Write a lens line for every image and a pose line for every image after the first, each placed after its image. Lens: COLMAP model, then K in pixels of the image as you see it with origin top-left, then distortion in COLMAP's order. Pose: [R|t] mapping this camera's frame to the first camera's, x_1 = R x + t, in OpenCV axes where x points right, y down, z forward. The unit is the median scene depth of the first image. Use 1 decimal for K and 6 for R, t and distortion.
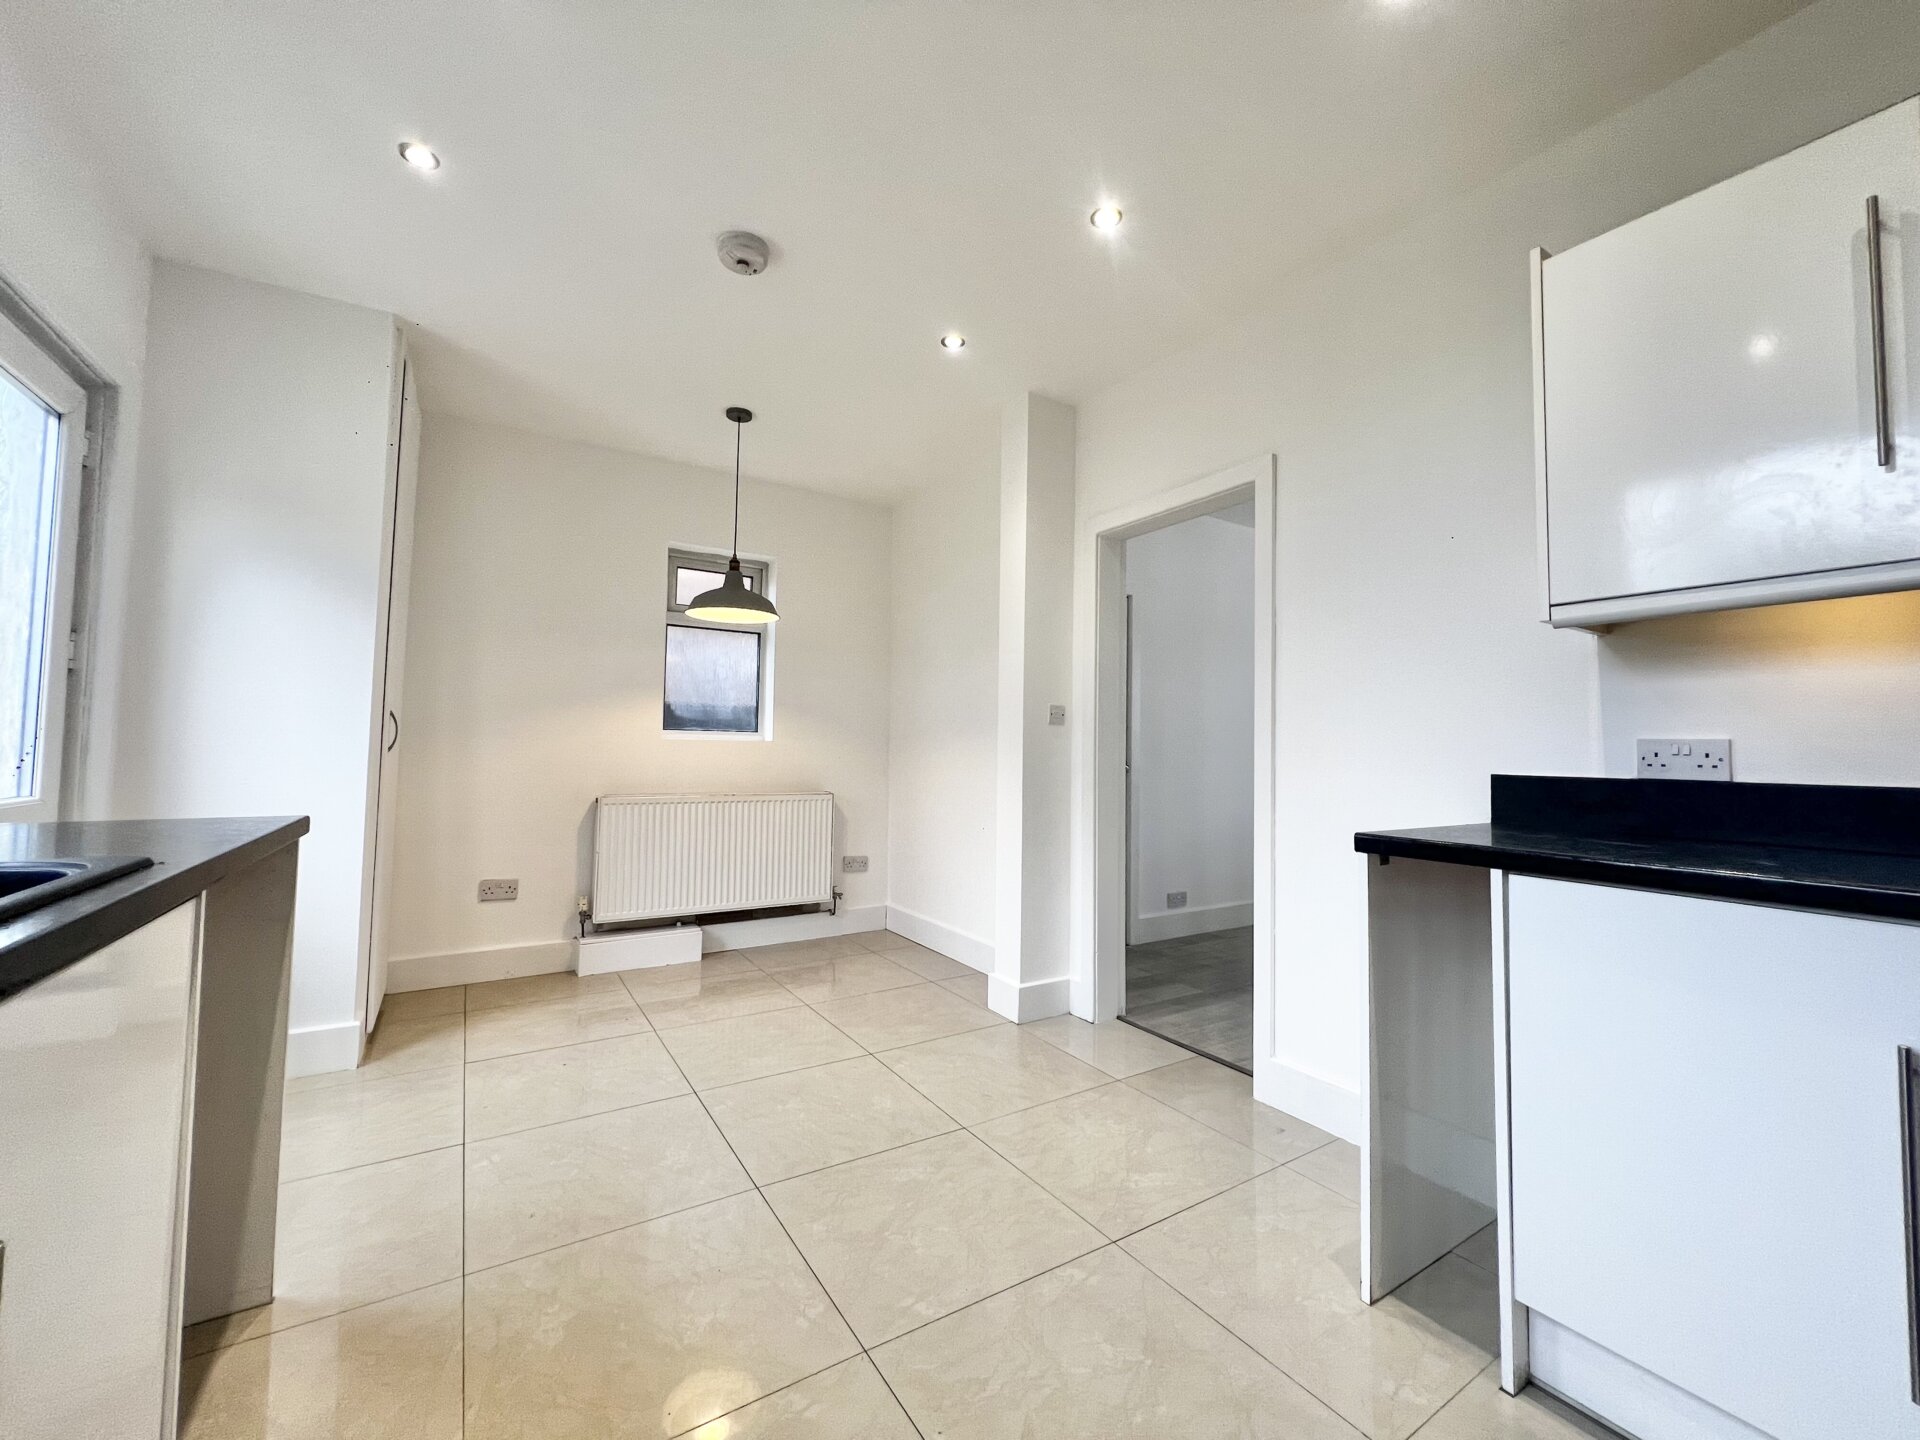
lens RADIAL K [[769.9, 0, 960.4], [0, 769.9, 711.1], [0, 0, 1]] dist [-0.002150, -0.000332]
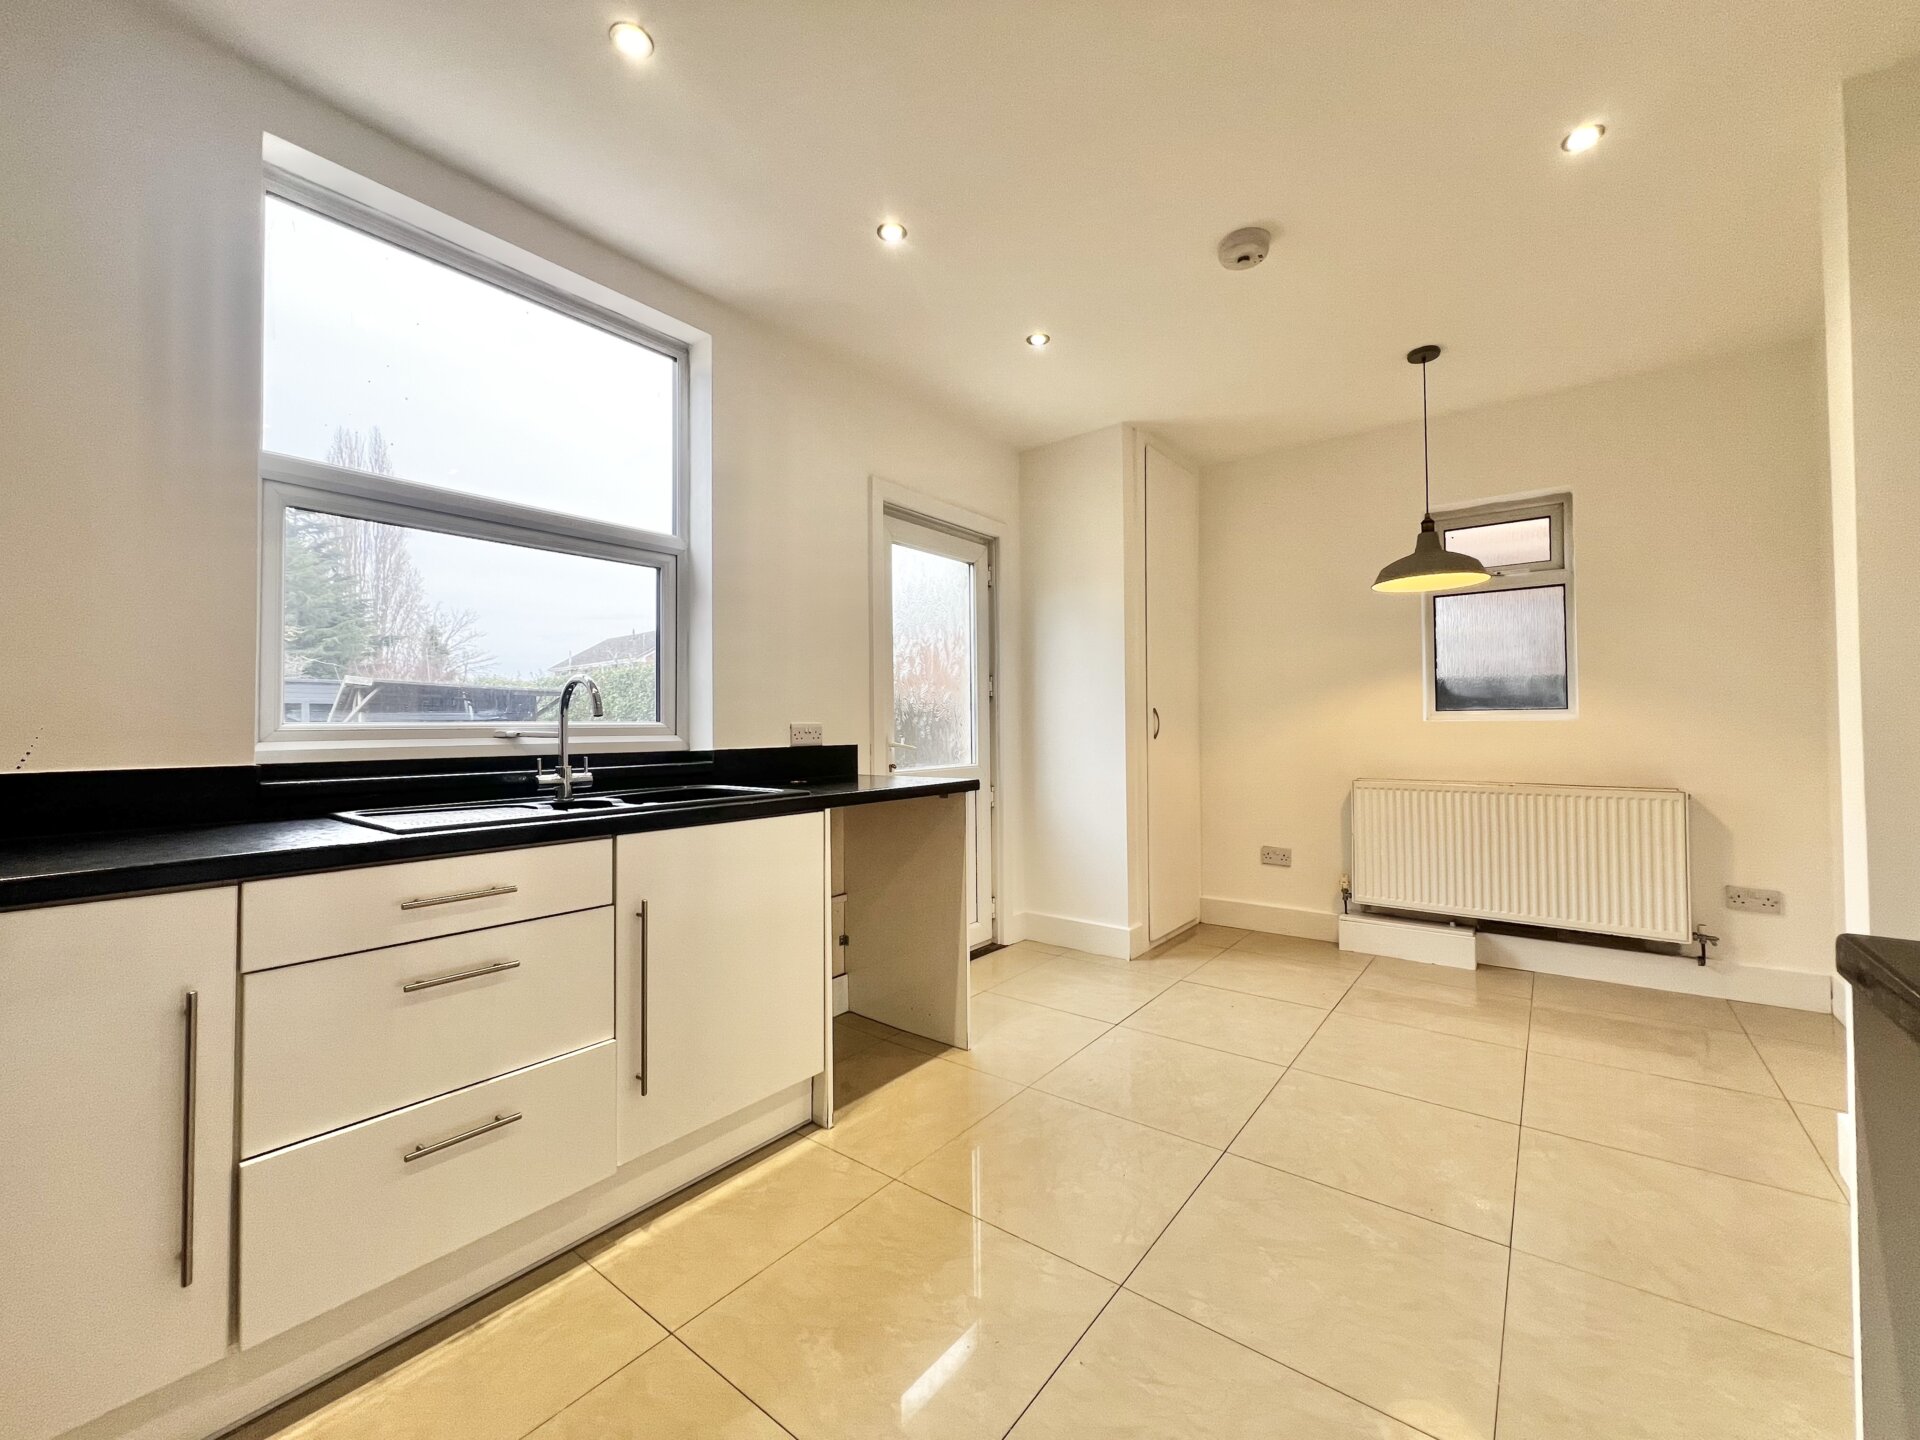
lens RADIAL K [[769.6, 0, 960.0], [0, 769.6, 720.0], [0, 0, 1]] dist [0.001449, 0.000074]
pose [[0.332523, -0.028322, -0.942670, 0.339374], [0.065178, 0.997849, -0.006988, 0.004922], [0.940840, -0.059118, 0.333654, 0.179981]]
